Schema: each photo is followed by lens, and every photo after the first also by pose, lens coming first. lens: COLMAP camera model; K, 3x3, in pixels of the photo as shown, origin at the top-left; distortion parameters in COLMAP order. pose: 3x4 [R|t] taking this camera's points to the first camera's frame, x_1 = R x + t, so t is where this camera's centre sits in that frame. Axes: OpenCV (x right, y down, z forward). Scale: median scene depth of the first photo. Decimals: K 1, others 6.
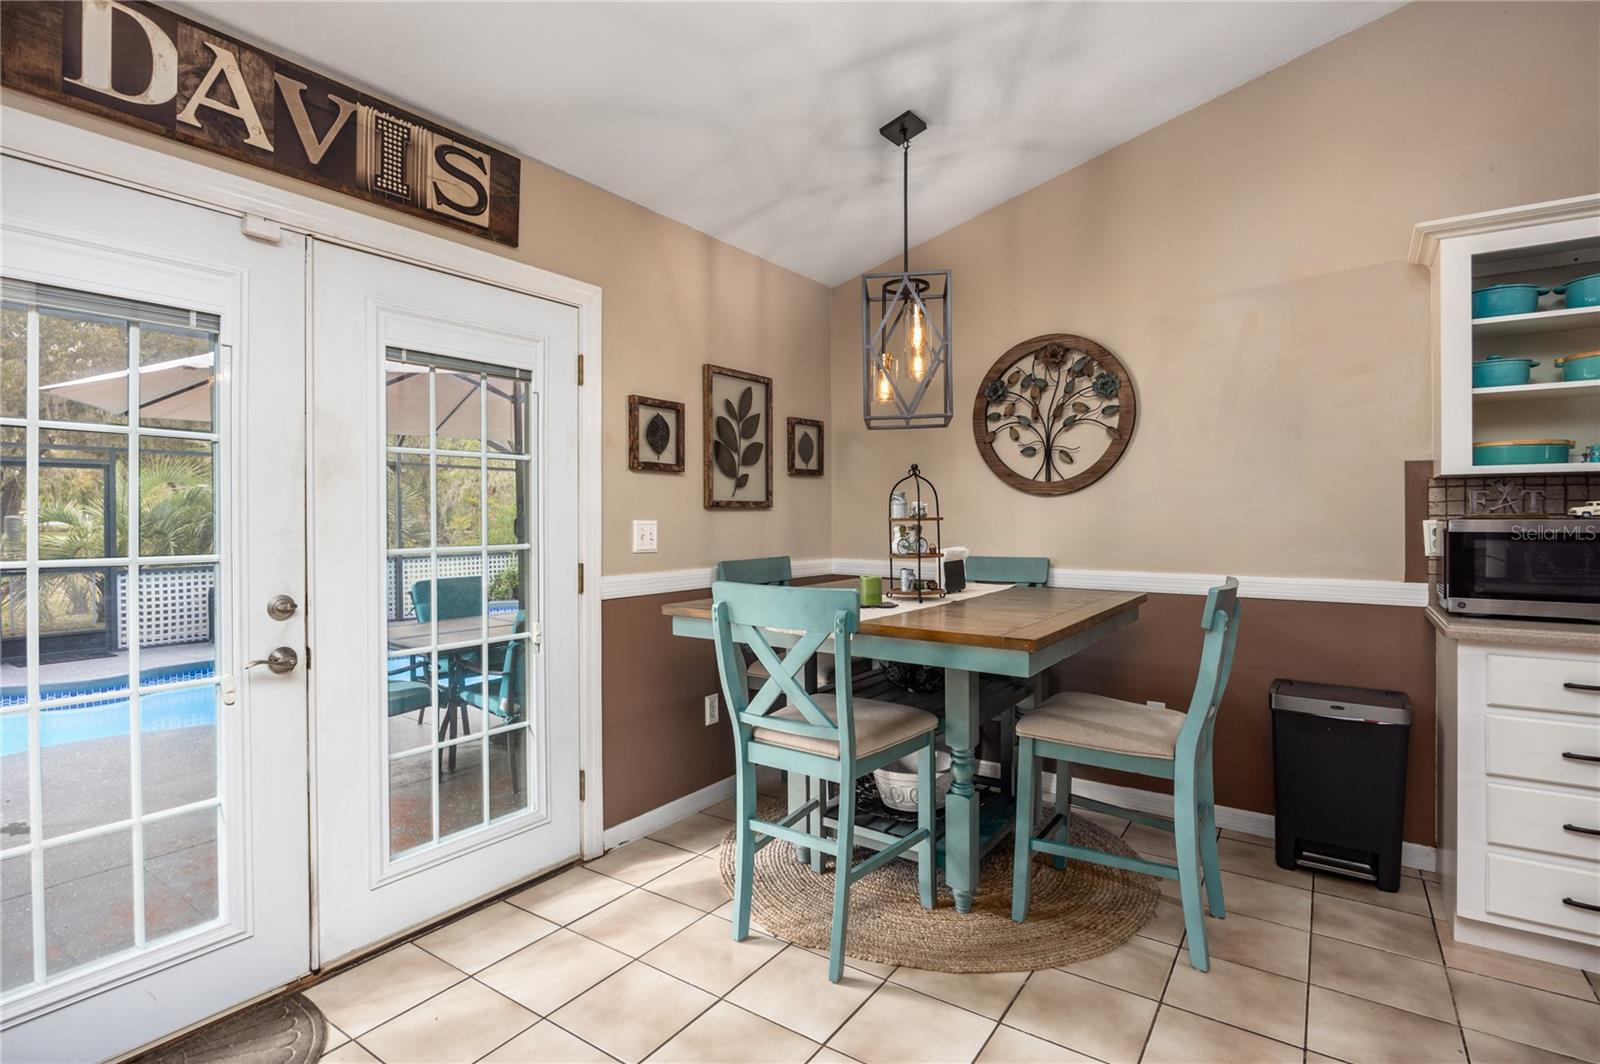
lens RADIAL K [[768.1, 0, 785.5], [0, 768.1, 524.9], [0, 0, 1]] dist [-0.018413, 0.000847]
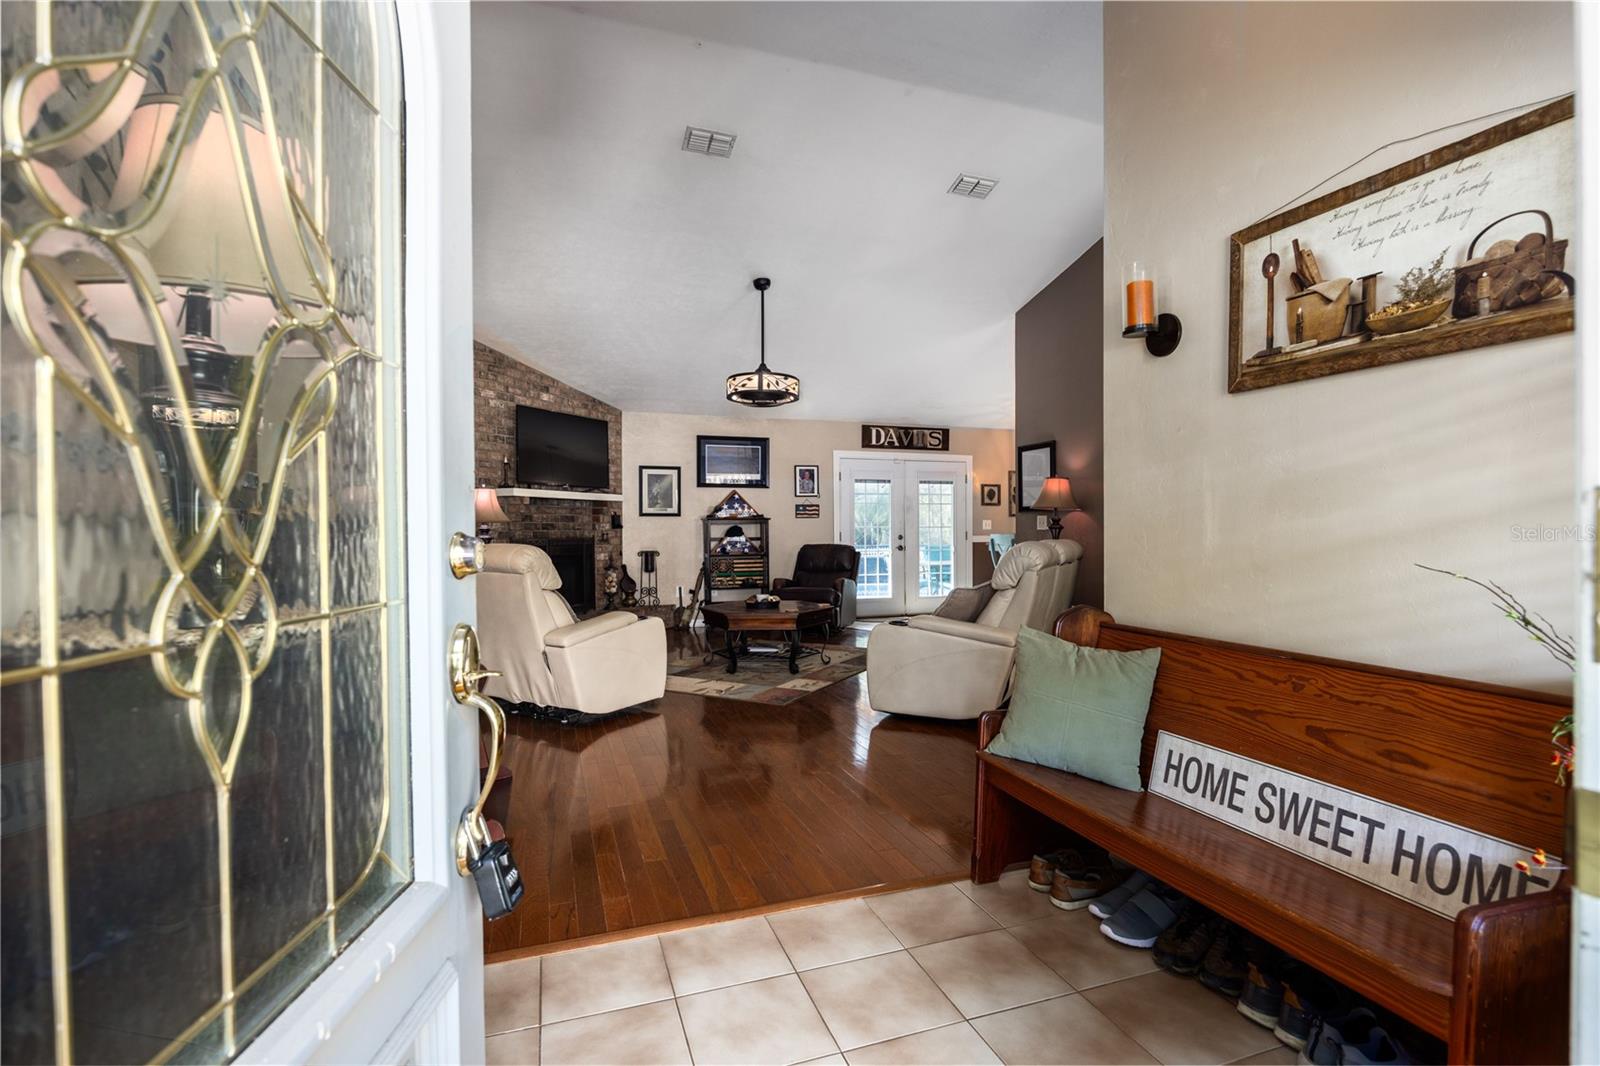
lens RADIAL K [[768.1, 0, 806.0], [0, 768.1, 533.1], [0, 0, 1]] dist [-0.018413, 0.000847]
pose [[0.822583, 0.000195, -0.568646, 1.297120], [-0.002996, 0.999988, -0.003992, 0.081425], [0.568638, 0.004987, 0.822573, -2.679736]]
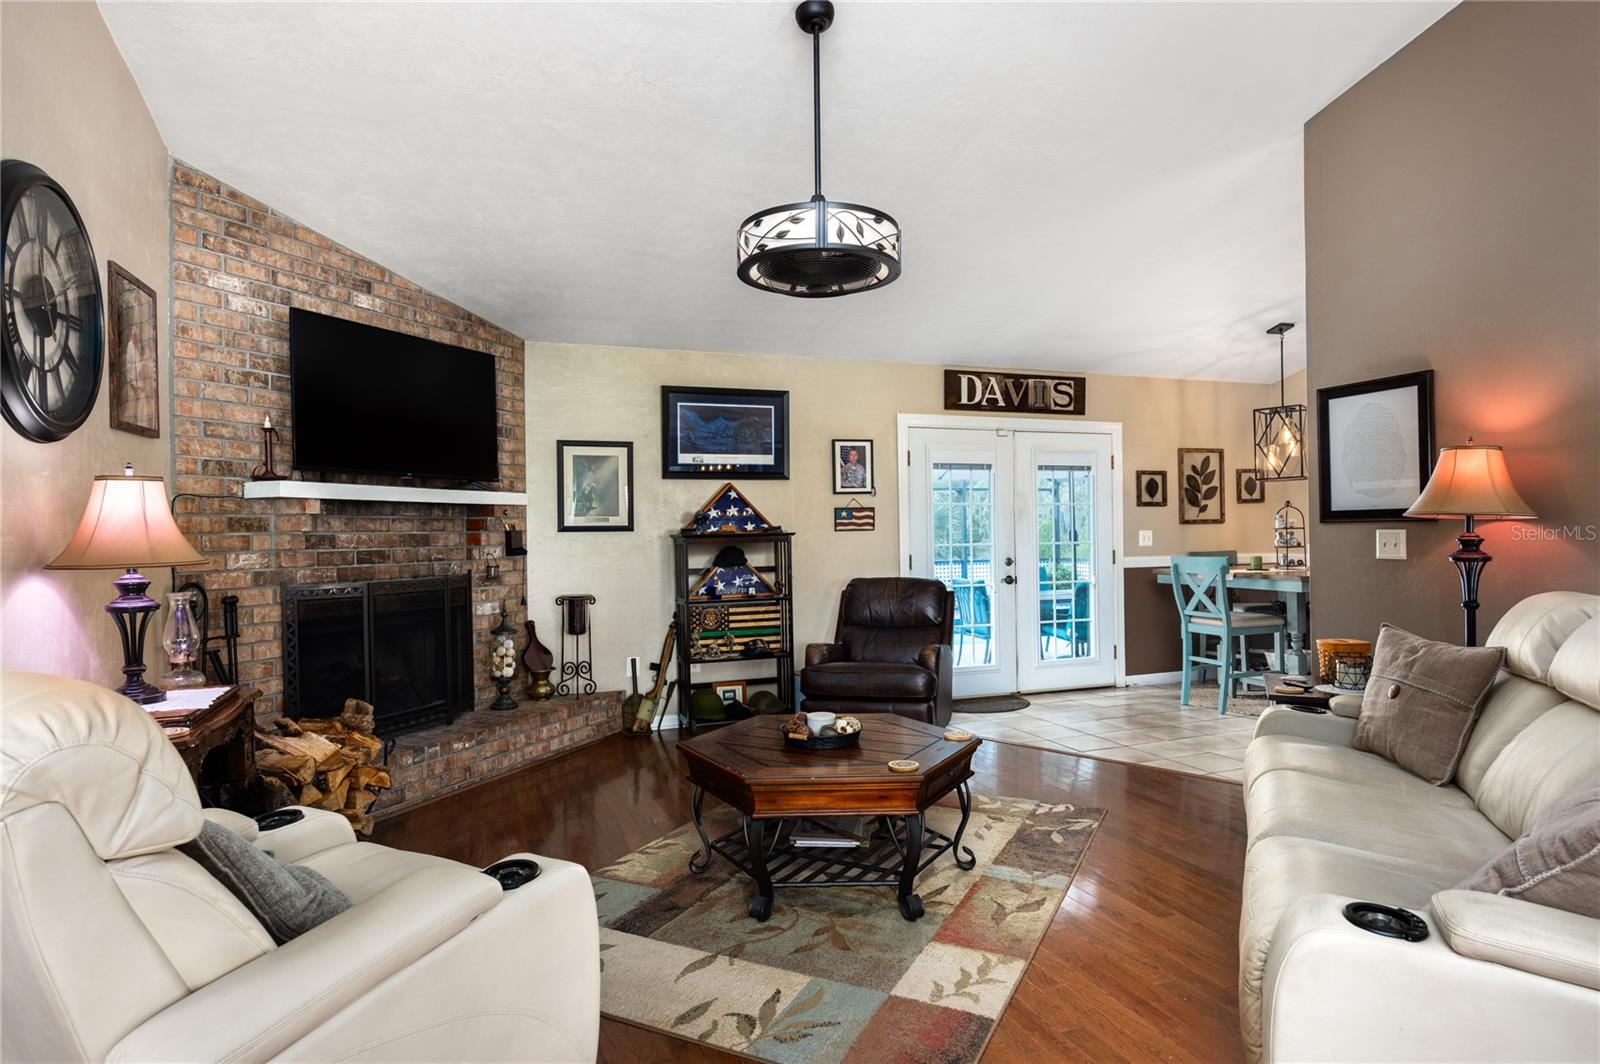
lens RADIAL K [[910.1, 0, 795.6], [0, 910.1, 528.7], [0, 0, 1]] dist [-0.000647, -0.001058]
pose [[0.832235, -0.012164, -0.554290, 0.455212], [0.005906, 0.999897, -0.013075, 0.018722], [0.554392, 0.007608, 0.832221, -1.815494]]
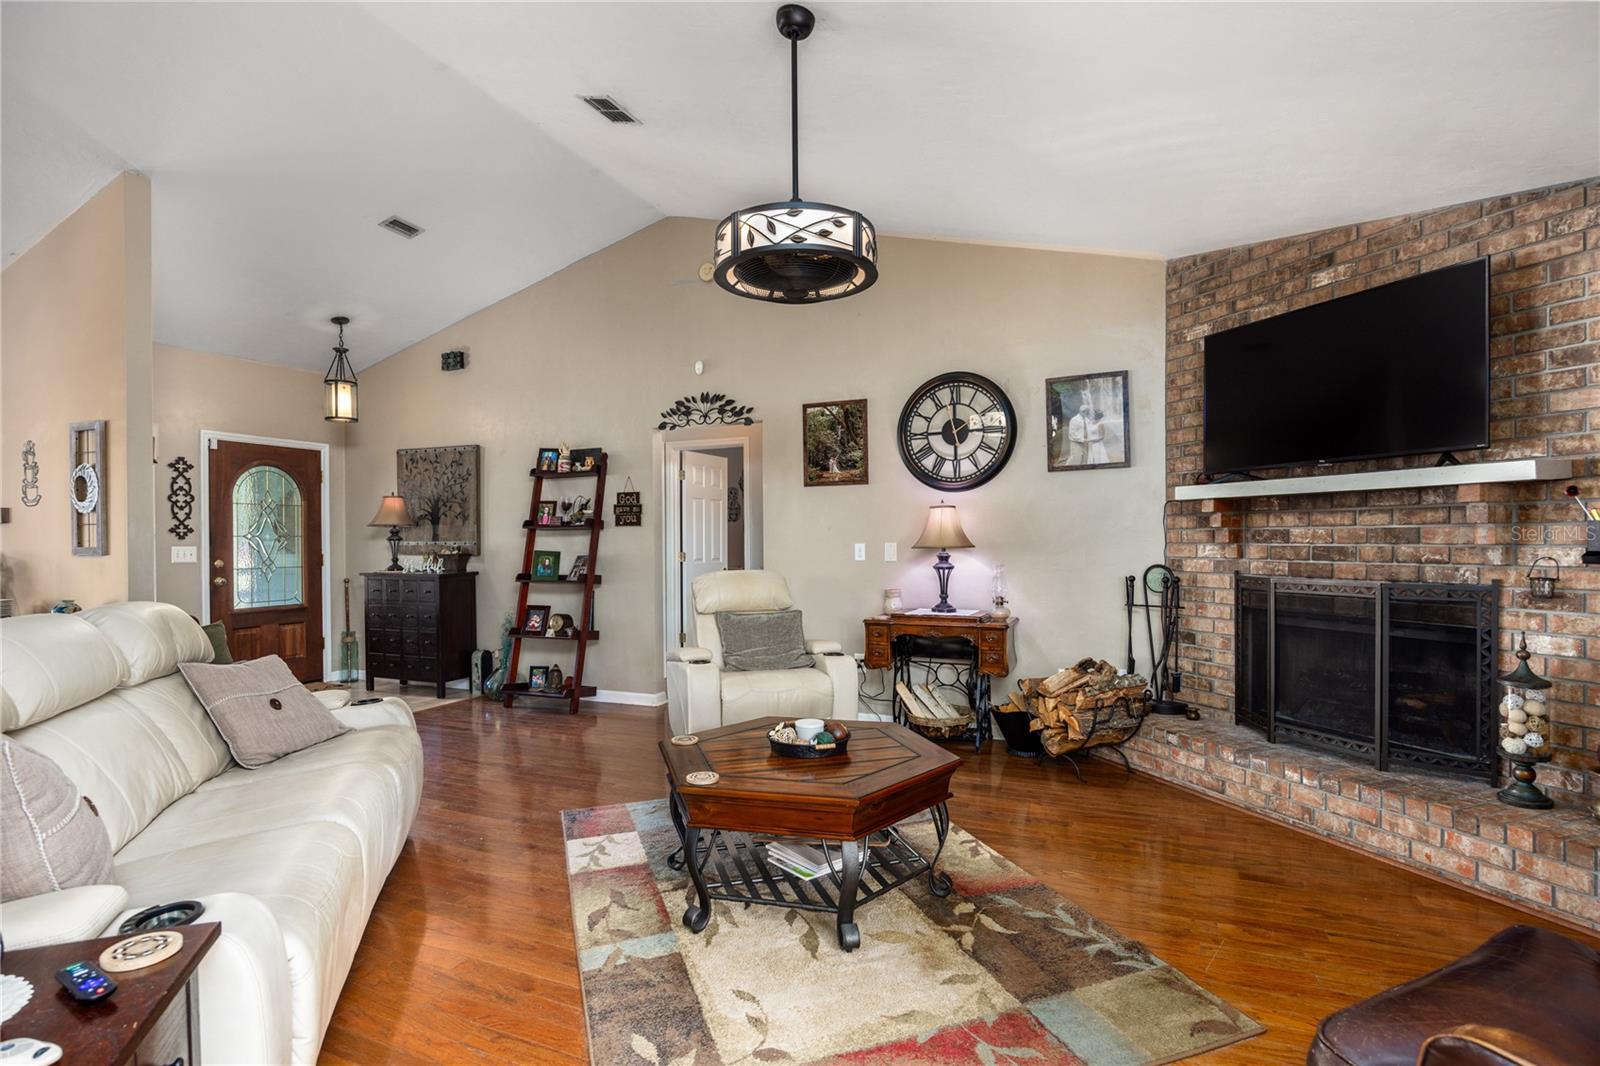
lens RADIAL K [[761.0, 0, 796.7], [0, 761.0, 542.4], [0, 0, 1]] dist [-0.021903, 0.001905]
pose [[-0.976325, 0.009014, -0.216119, -0.001863], [0.005480, 0.999841, 0.016945, -0.002732], [0.216238, 0.015359, -0.976220, 0.371028]]
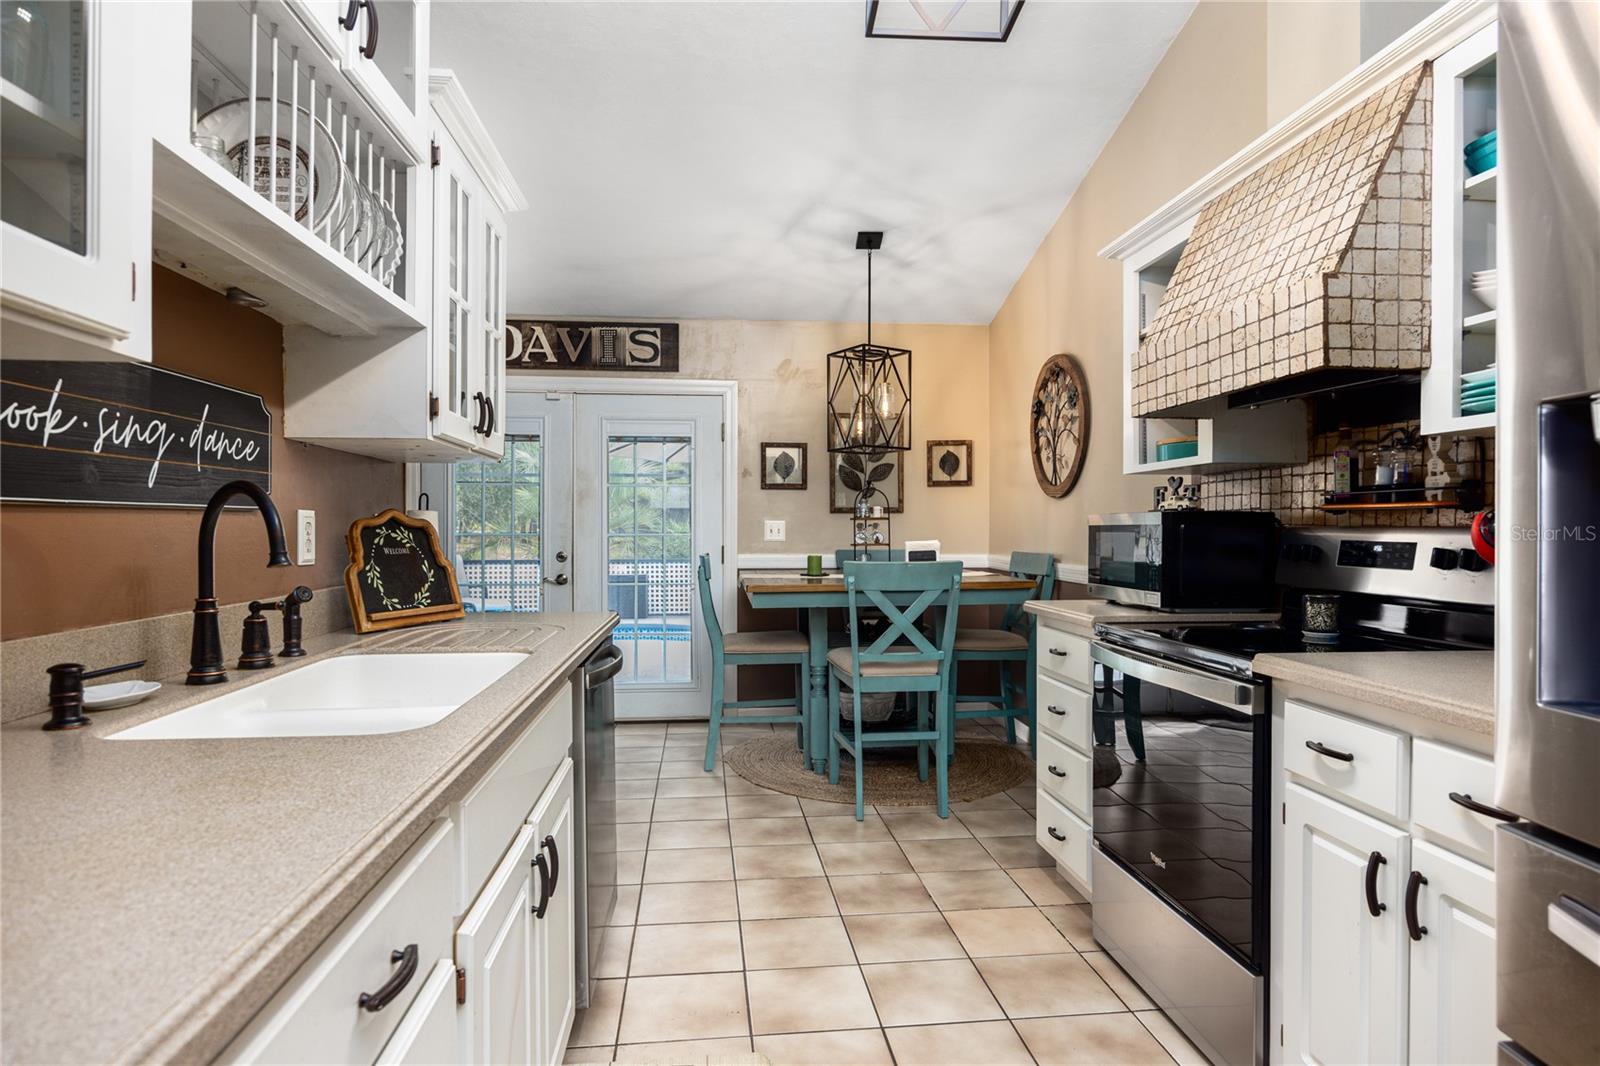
lens RADIAL K [[910.1, 0, 802.7], [0, 910.1, 526.3], [0, 0, 1]] dist [-0.000647, -0.001058]
pose [[0.659293, -0.002183, -0.751883, 1.481159], [-0.010212, 0.999878, -0.011857, 0.031625], [0.751817, 0.015496, 0.659190, -0.209848]]
